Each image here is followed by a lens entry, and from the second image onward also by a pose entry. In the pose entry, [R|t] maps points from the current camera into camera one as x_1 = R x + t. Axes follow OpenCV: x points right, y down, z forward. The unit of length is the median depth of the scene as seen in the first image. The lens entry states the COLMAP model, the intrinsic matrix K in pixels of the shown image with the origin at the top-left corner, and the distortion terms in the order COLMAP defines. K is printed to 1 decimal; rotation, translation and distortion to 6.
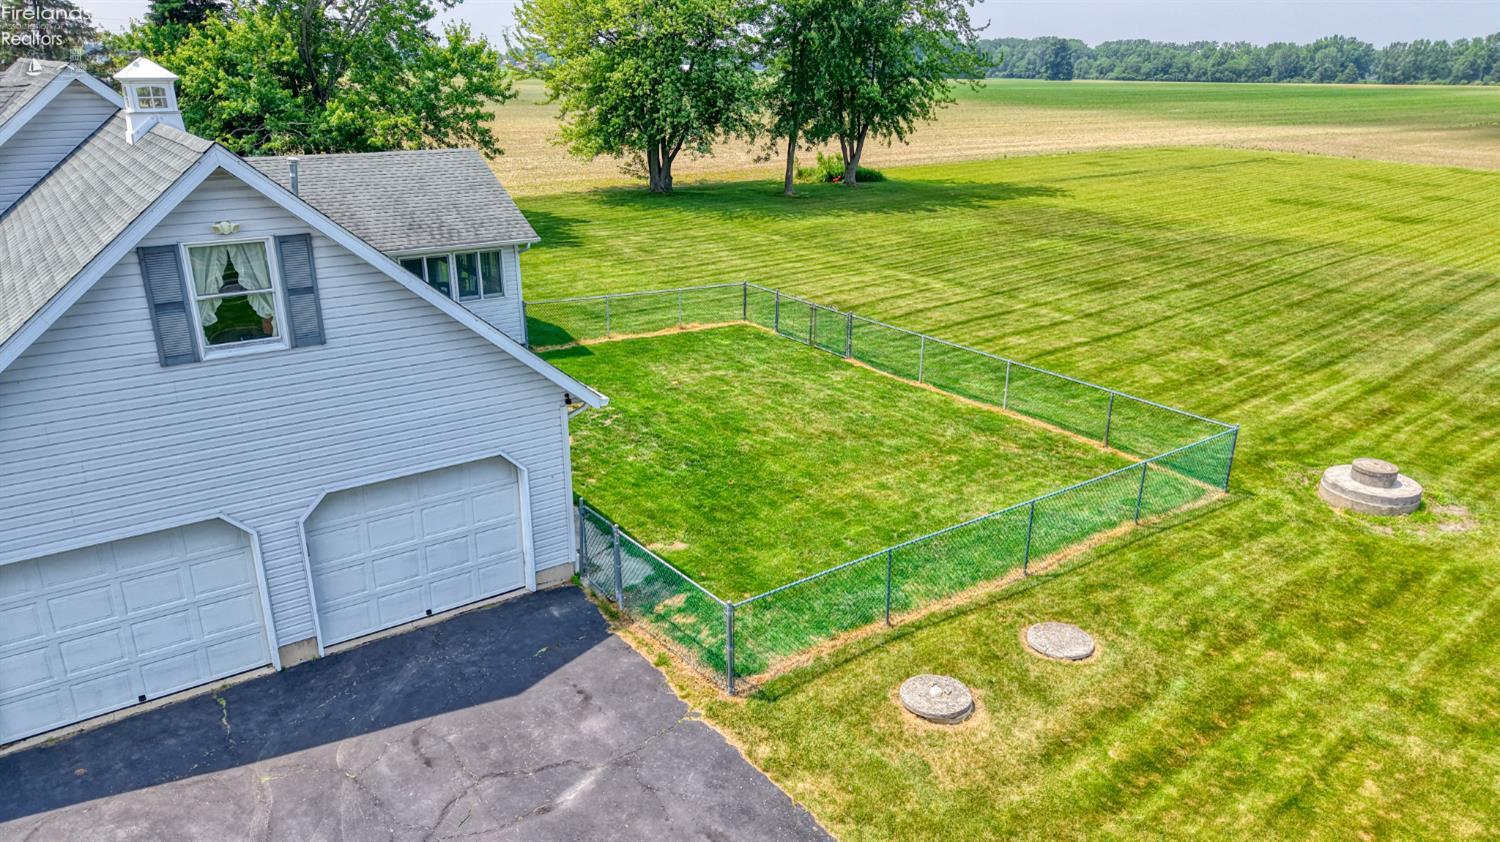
lens RADIAL K [[1008.7, 0, 758.7], [0, 1008.7, 442.3], [0, 0, 1]] dist [0.031573, -0.021626]
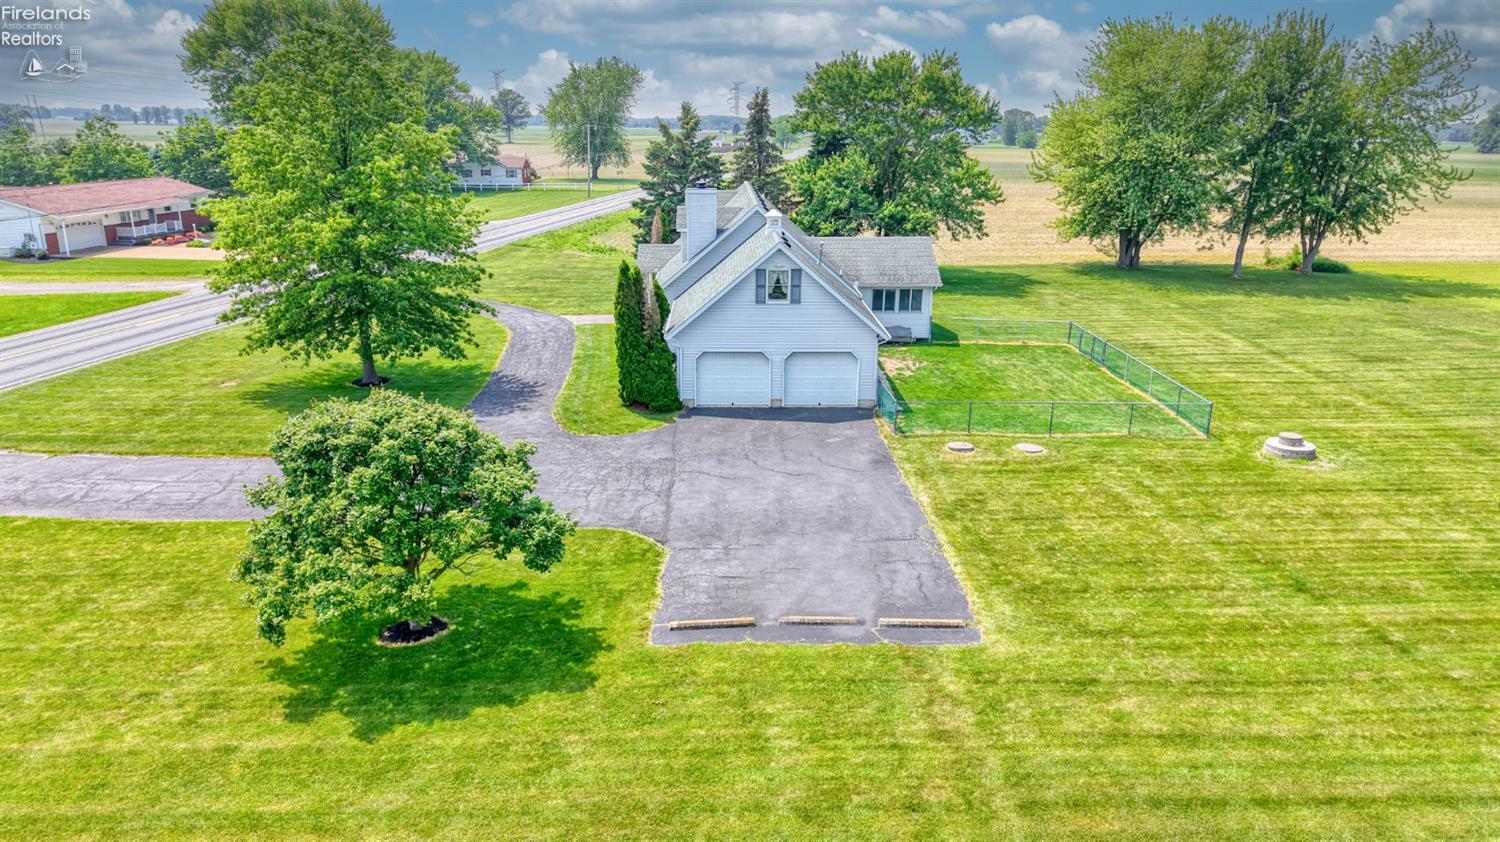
lens RADIAL K [[1008.7, 0, 749.4], [0, 1008.7, 425.6], [0, 0, 1]] dist [0.031573, -0.021626]
pose [[0.827138, 0.159049, -0.539023, 0.651087], [-0.199126, 0.979836, -0.016441, 0.195179], [0.525539, 0.120933, 0.842131, -0.919428]]
